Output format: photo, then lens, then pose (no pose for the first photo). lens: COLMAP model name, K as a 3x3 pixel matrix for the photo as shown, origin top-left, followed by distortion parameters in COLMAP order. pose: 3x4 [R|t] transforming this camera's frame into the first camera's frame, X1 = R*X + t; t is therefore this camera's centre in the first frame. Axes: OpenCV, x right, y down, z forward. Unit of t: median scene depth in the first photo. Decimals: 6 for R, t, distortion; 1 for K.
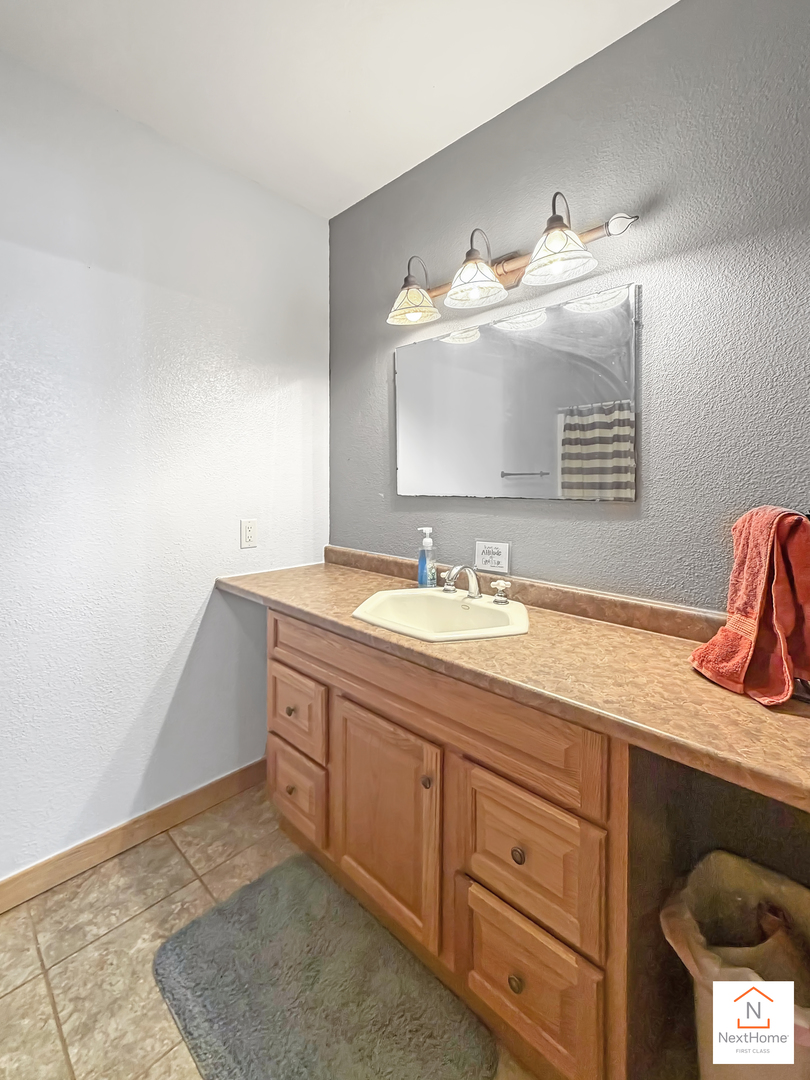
lens RADIAL K [[467.5, 0, 406.5], [0, 467.5, 508.3], [0, 0, 1]] dist [-0.008493, -0.000149]
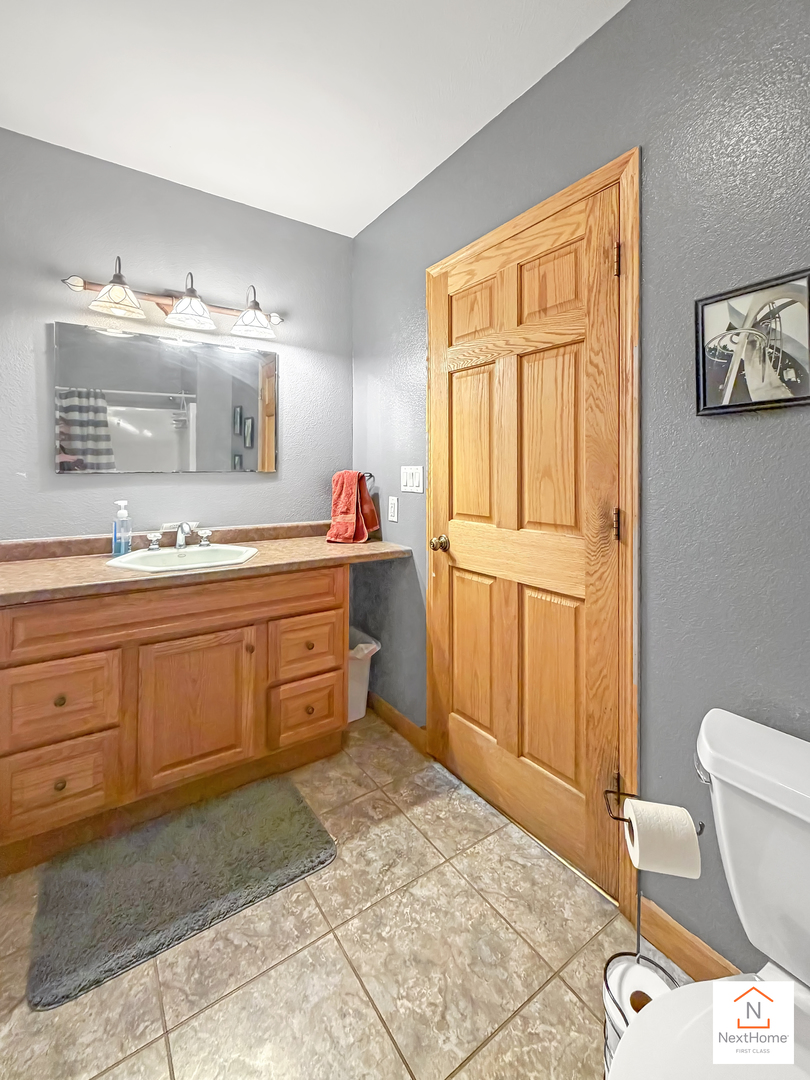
lens RADIAL K [[454.6, 0, 403.3], [0, 454.6, 536.1], [0, 0, 1]] dist [-0.000161, -0.000081]
pose [[0.205566, -0.158699, 0.965690, -1.173729], [0.054660, 0.987086, 0.150579, -0.003569], [-0.977116, 0.021831, 0.211585, 0.133396]]
